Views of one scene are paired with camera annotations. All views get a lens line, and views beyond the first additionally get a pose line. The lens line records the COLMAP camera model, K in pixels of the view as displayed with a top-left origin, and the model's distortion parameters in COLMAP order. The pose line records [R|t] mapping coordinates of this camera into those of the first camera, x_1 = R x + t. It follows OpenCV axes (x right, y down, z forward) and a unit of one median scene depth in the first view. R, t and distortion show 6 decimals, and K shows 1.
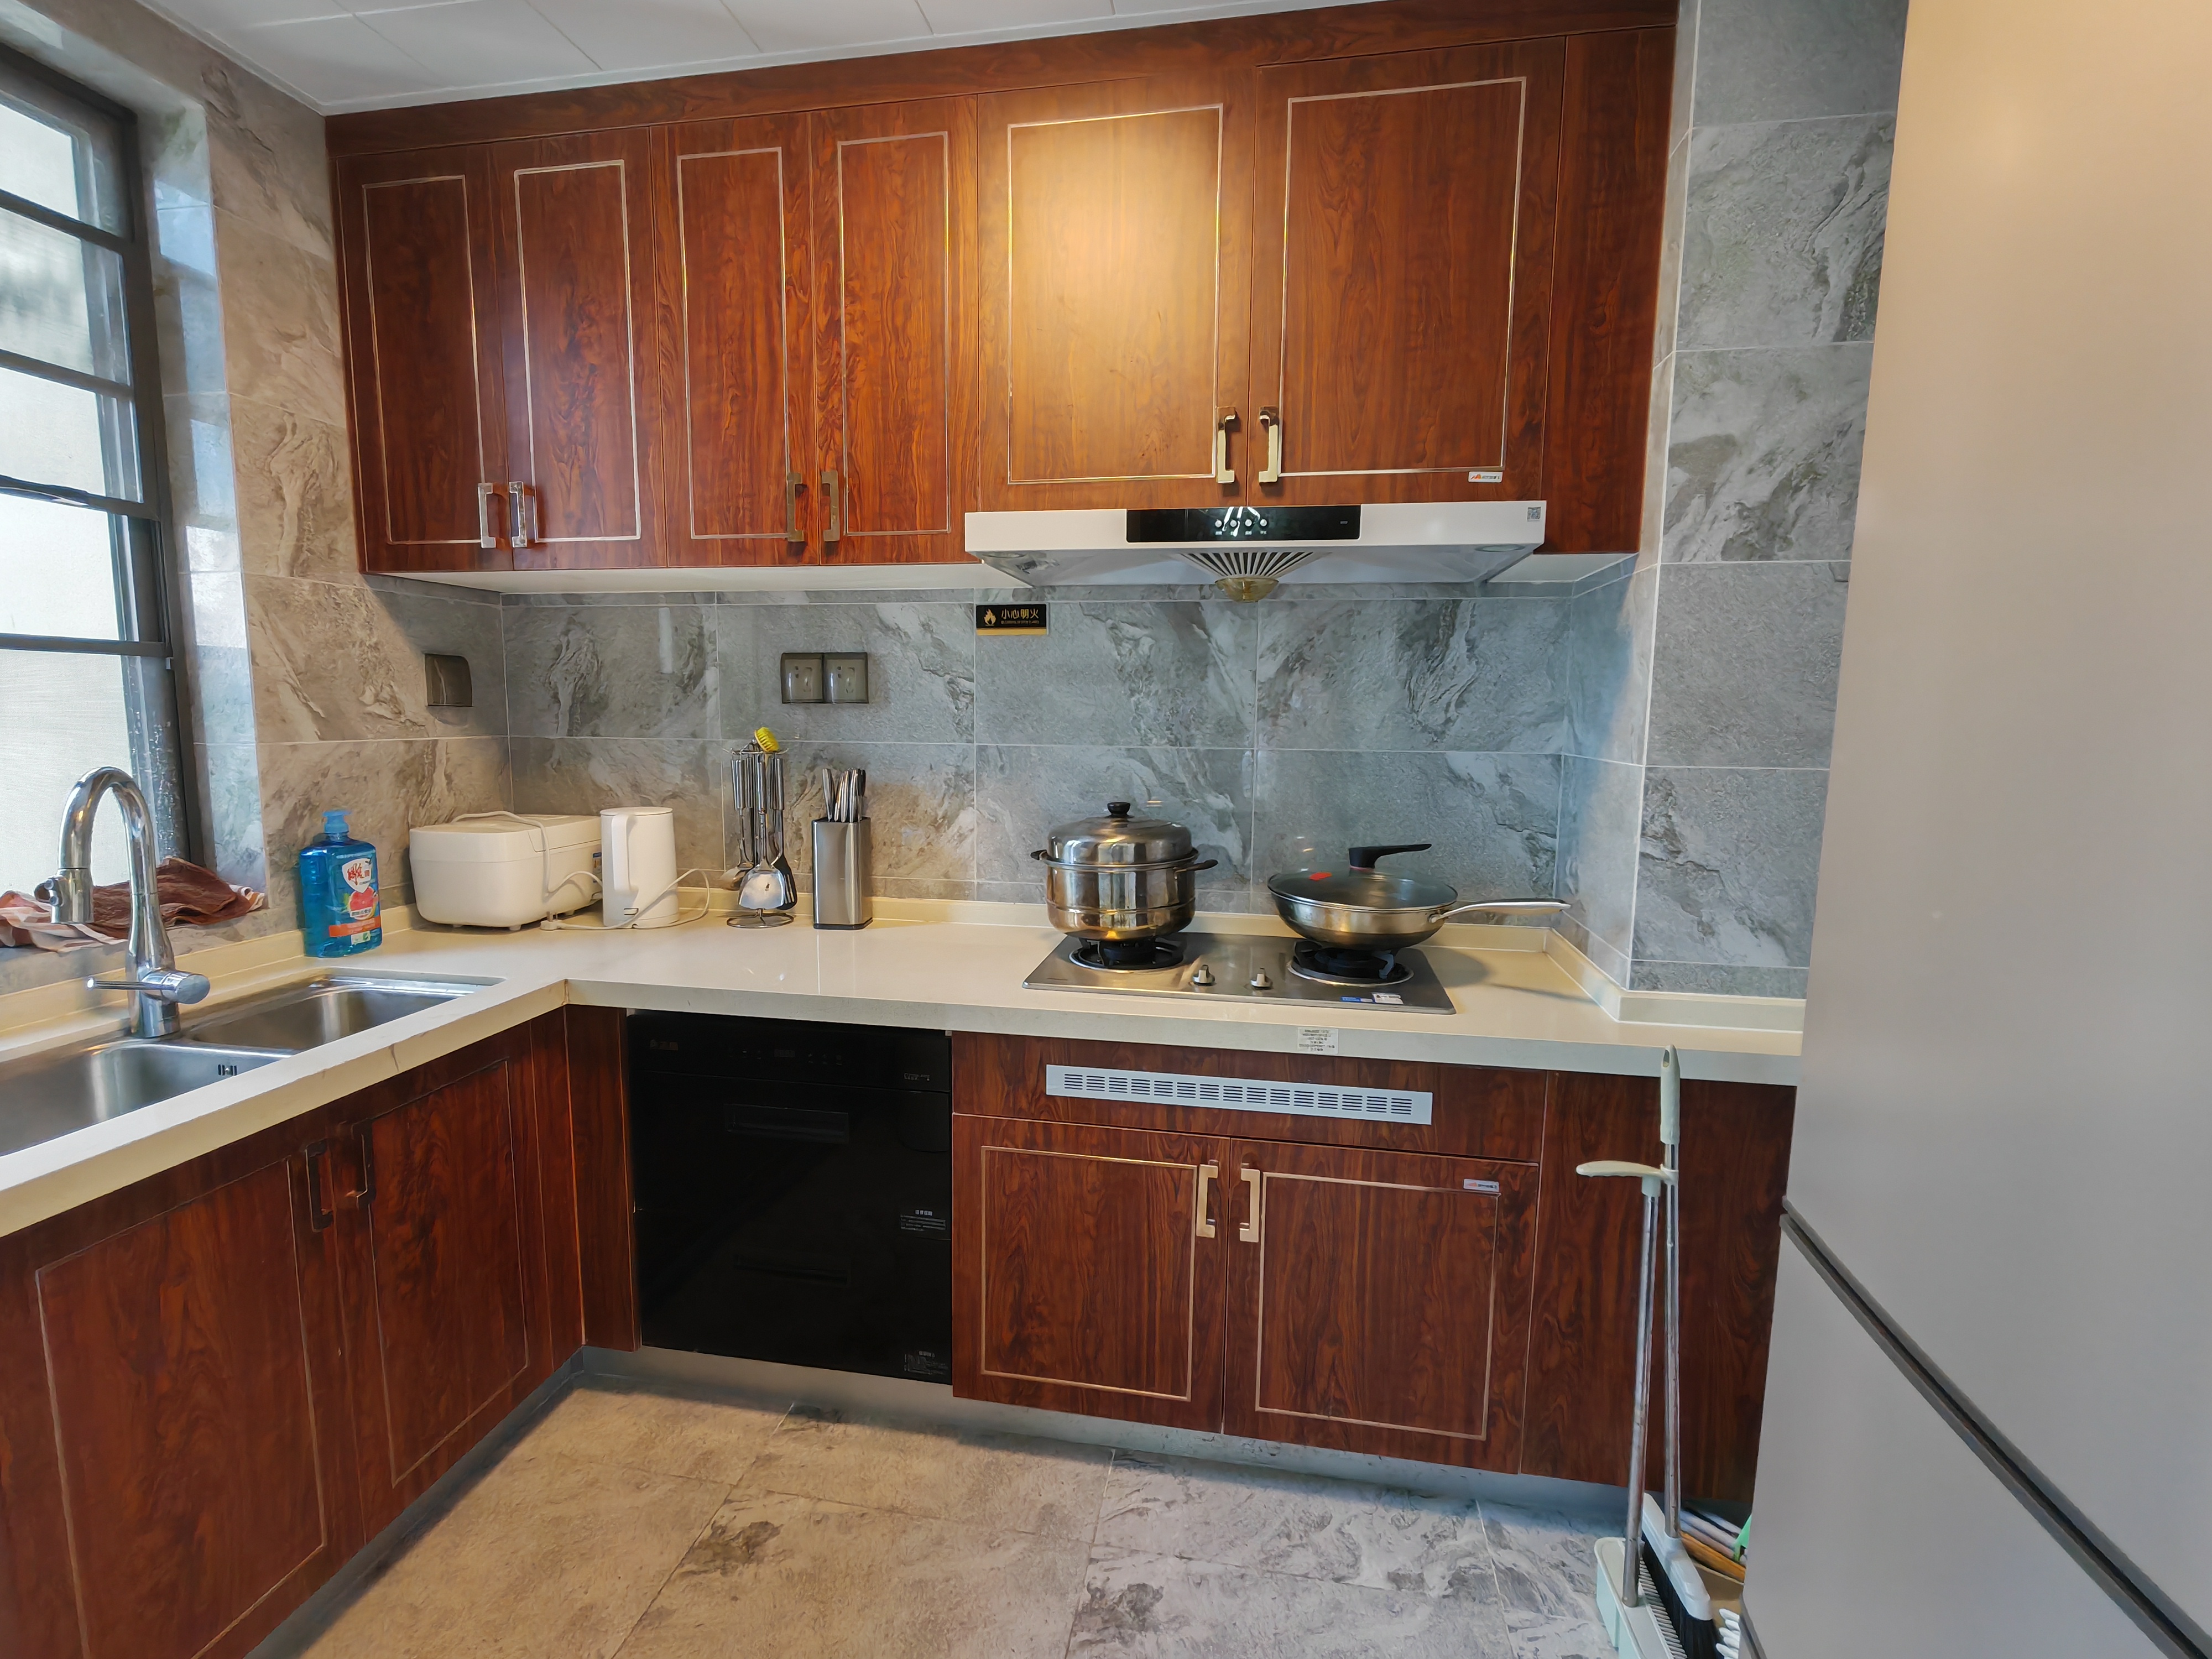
lens RADIAL K [[1015.0, 0, 1123.2], [0, 1015.0, 841.0], [0, 0, 1]] dist [-0.001045, -0.000083]
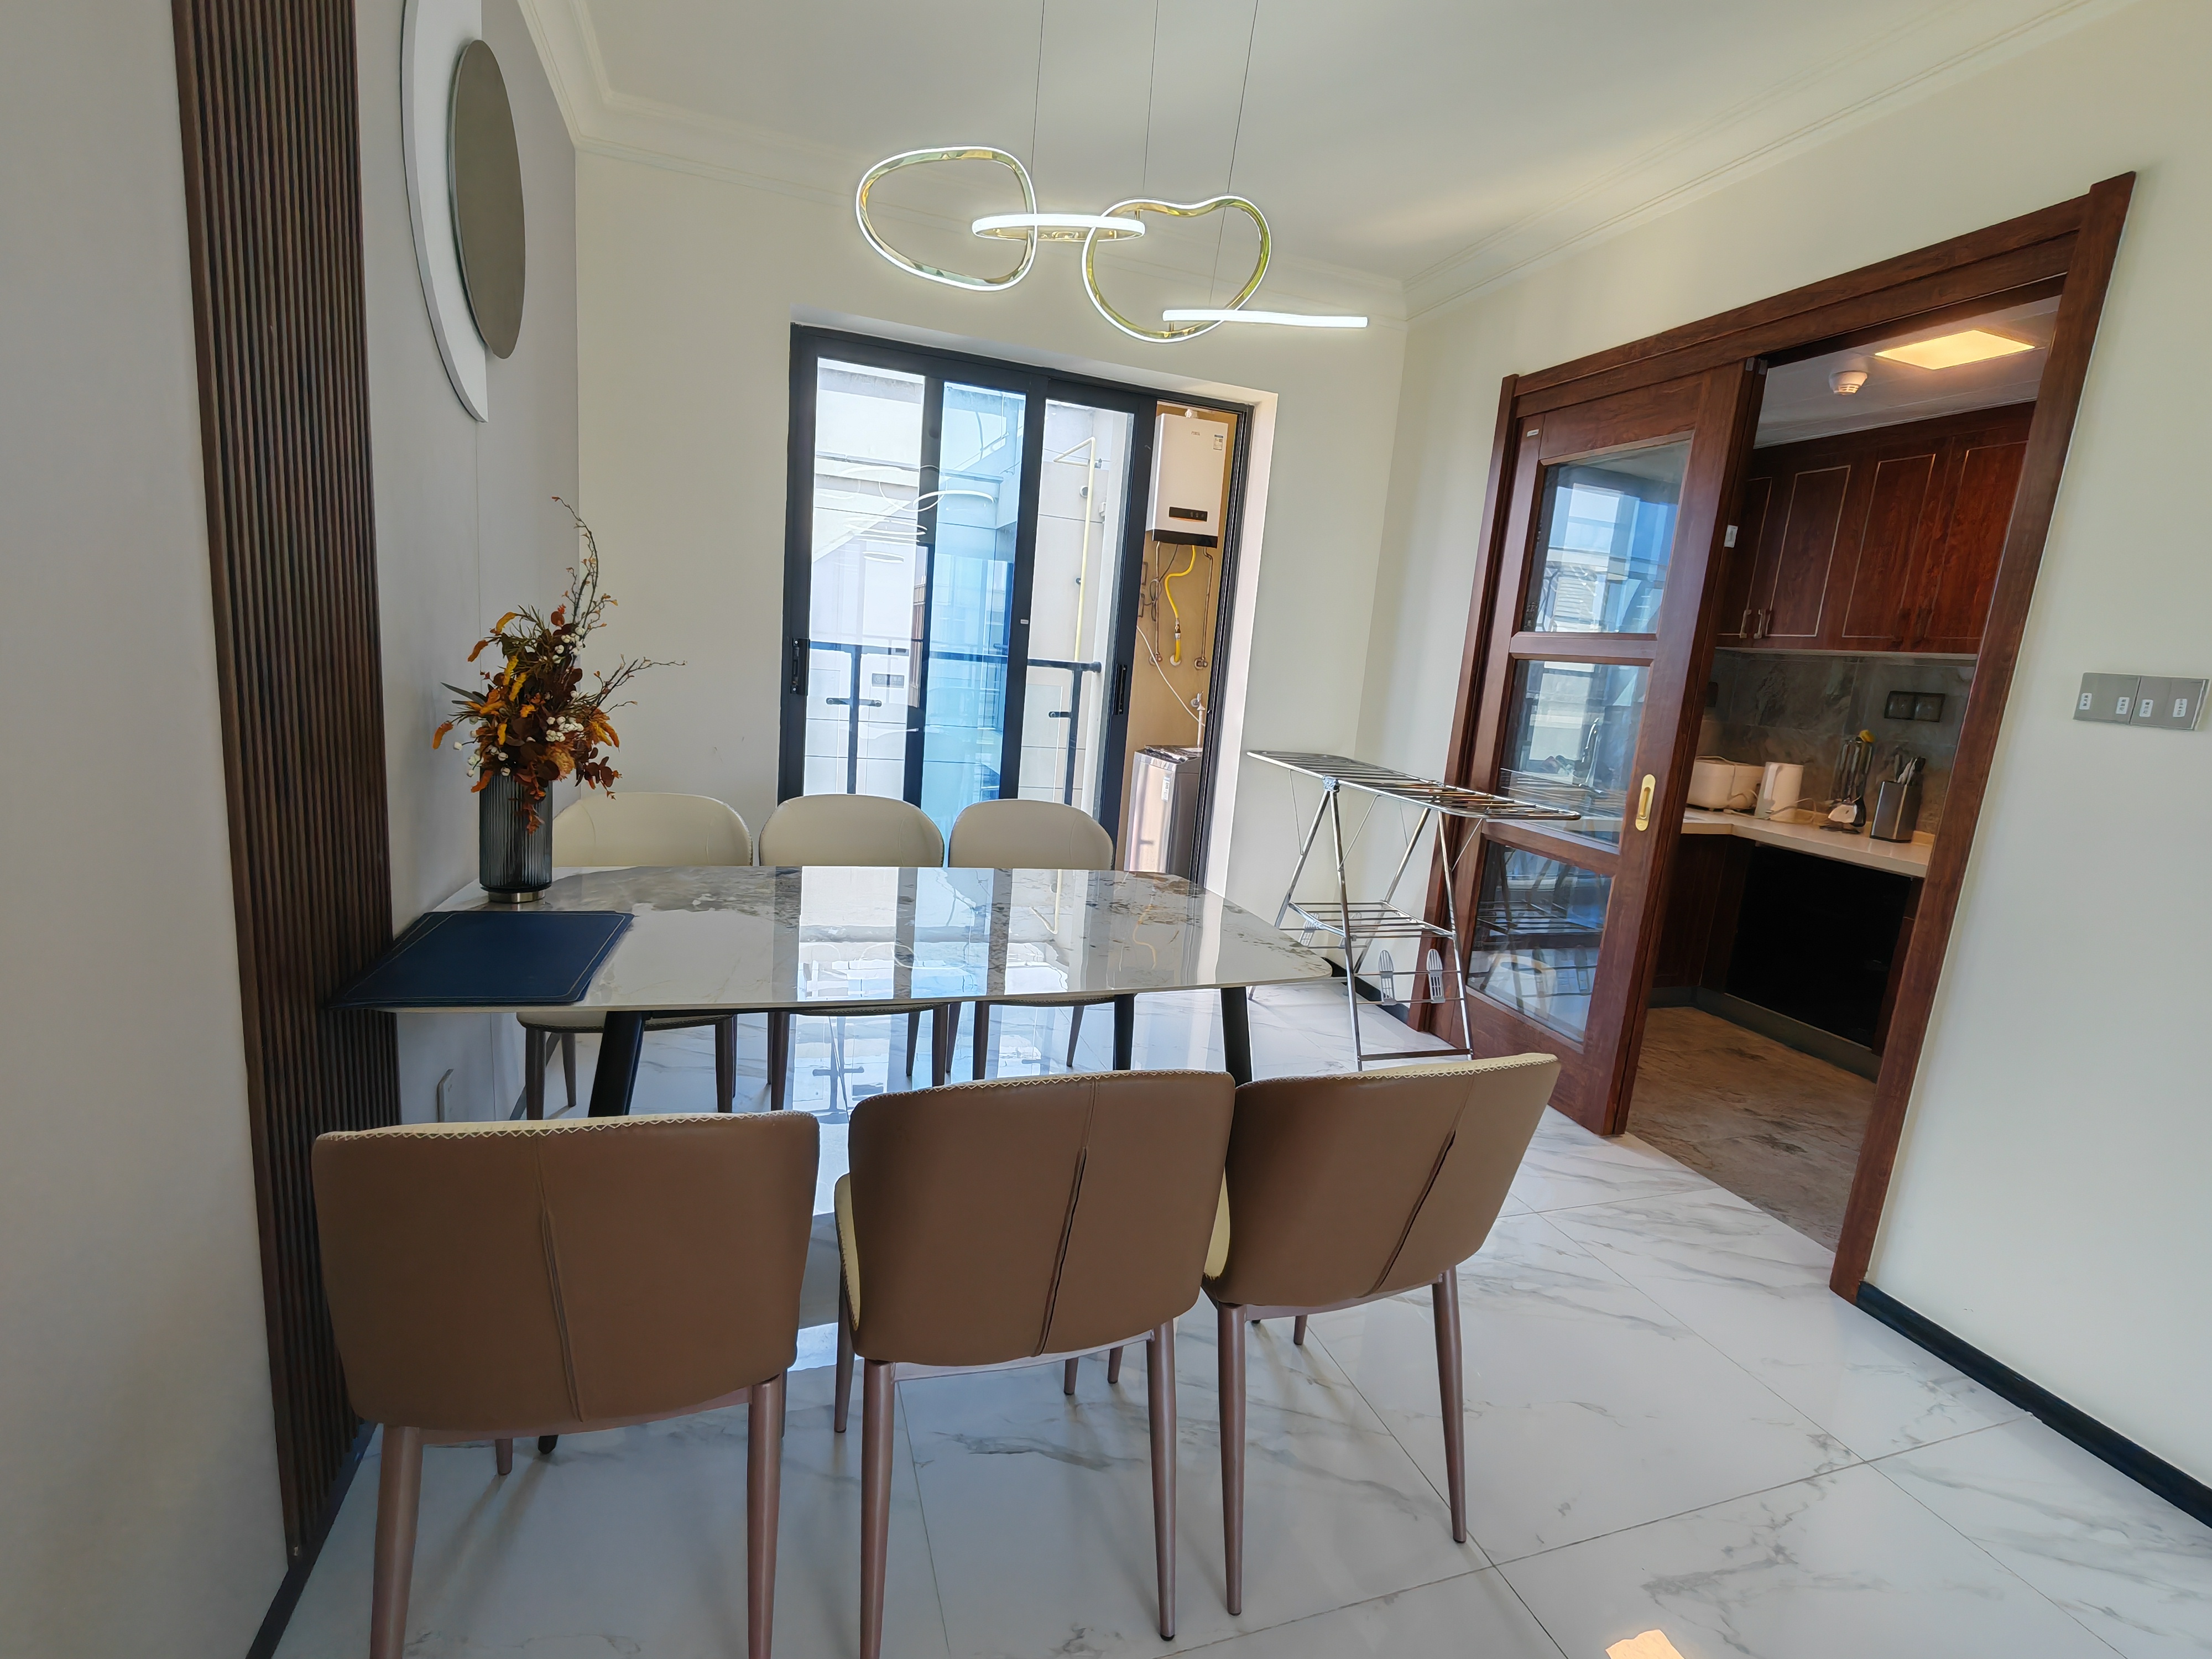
lens RADIAL K [[1015.0, 0, 1090.9], [0, 1015.0, 826.2], [0, 0, 1]] dist [-0.001045, -0.000083]
pose [[0.467497, 0.177196, -0.866053, 0.651086], [-0.183487, 0.977818, 0.101016, 0.140873], [0.864742, 0.111684, 0.489640, -1.177964]]
